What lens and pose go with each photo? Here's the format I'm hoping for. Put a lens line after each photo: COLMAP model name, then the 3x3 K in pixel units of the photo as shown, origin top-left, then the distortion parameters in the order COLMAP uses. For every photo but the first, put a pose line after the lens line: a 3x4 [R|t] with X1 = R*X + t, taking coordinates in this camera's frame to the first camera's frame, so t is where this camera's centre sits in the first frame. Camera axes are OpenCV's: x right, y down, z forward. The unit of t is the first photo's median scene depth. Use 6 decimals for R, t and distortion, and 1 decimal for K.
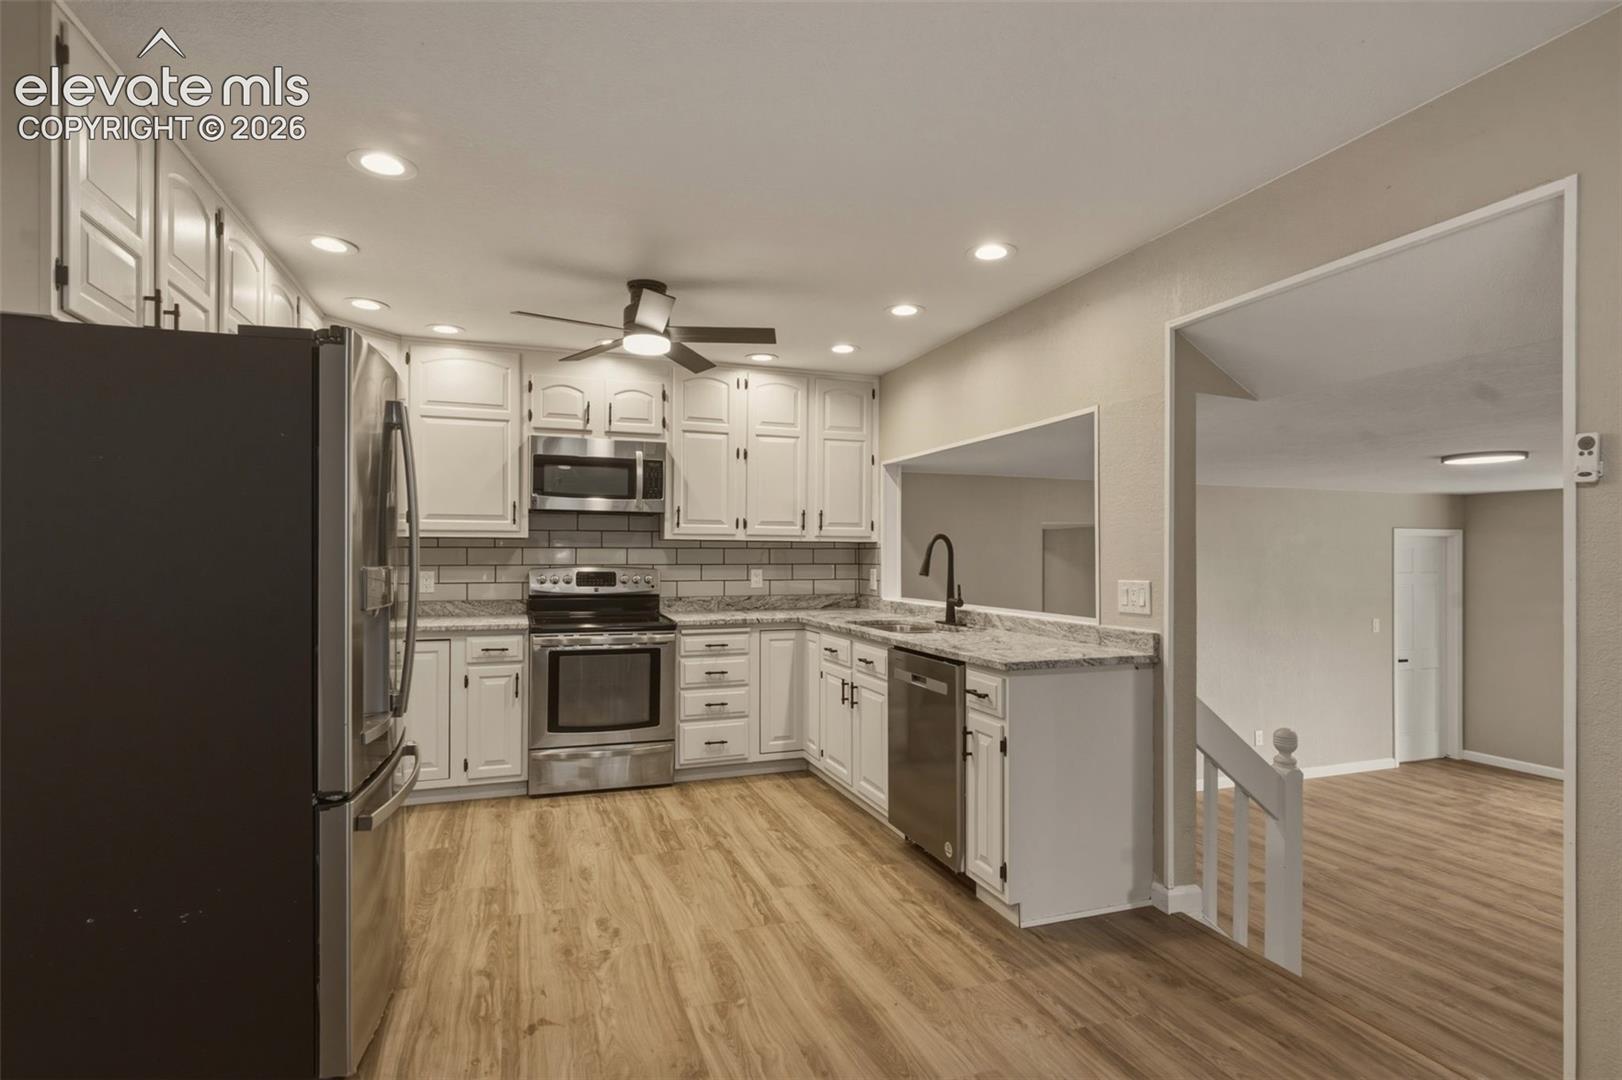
lens RADIAL K [[784.7, 0, 824.9], [0, 784.7, 552.1], [0, 0, 1]] dist [0.006965, -0.003469]
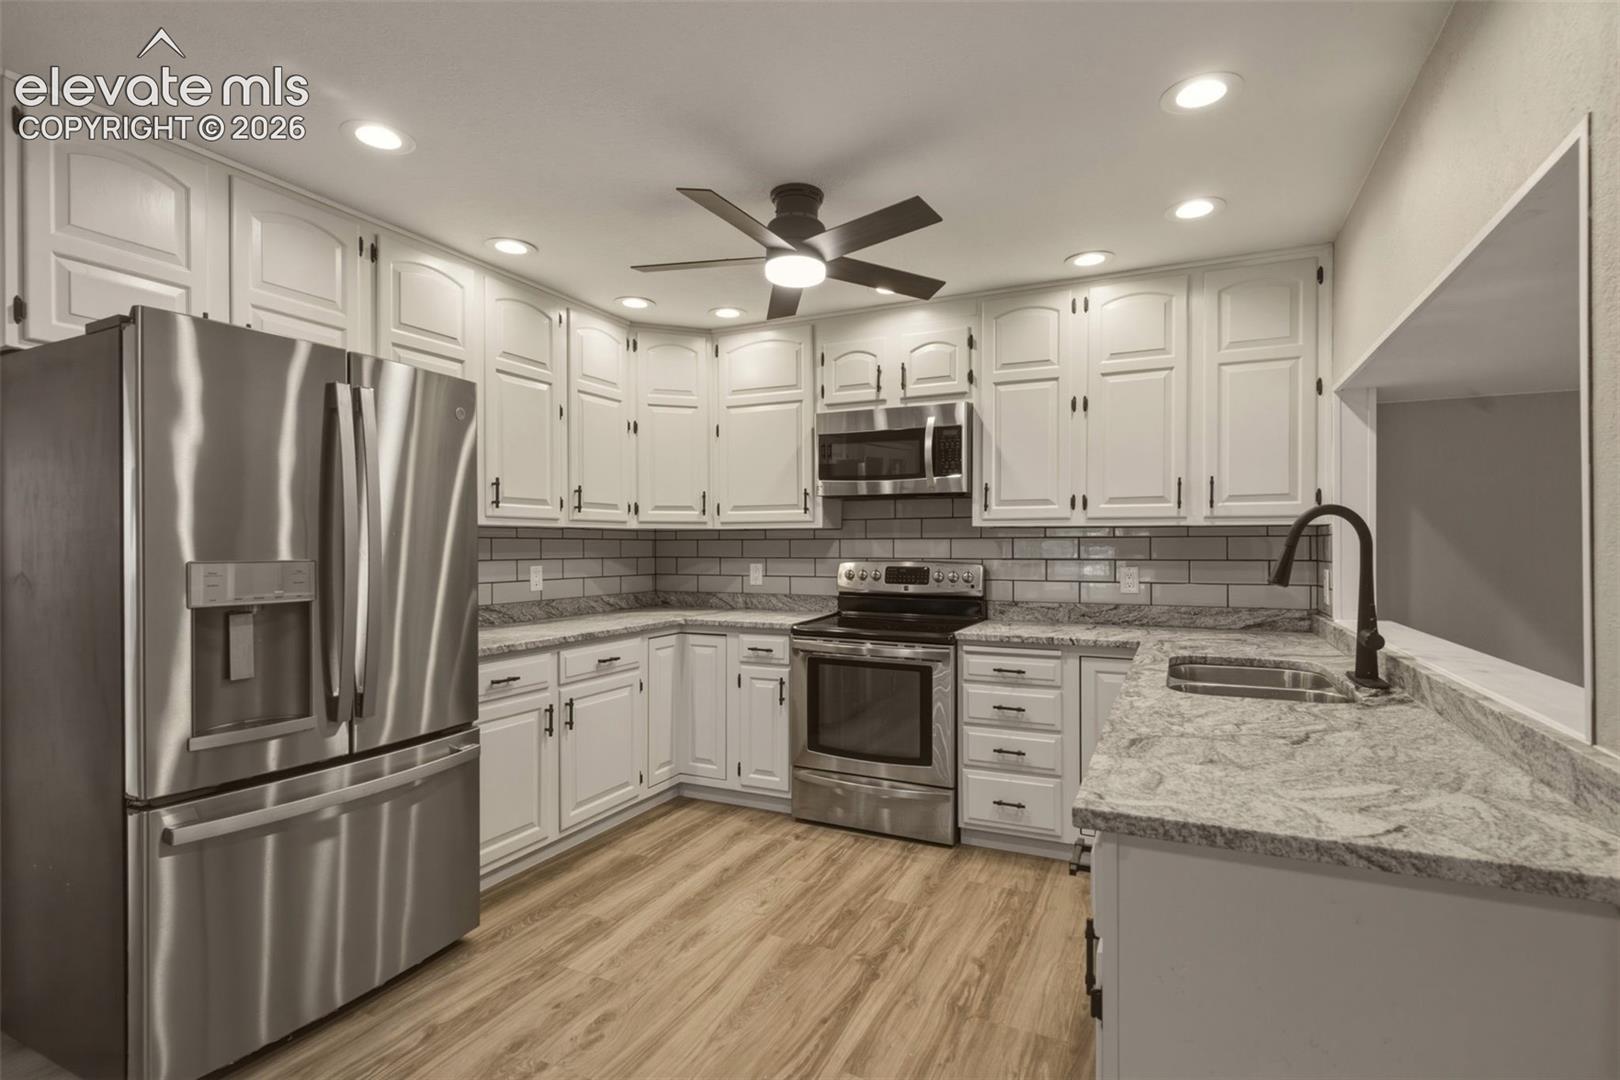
lens RADIAL K [[783.7, 0, 808.6], [0, 783.7, 548.4], [0, 0, 1]] dist [0.006965, -0.003469]
pose [[0.707154, -0.001066, -0.707058, 0.246957], [0.004967, 0.999982, 0.003461, 0.001869], [0.707042, -0.005959, 0.707147, 0.358563]]
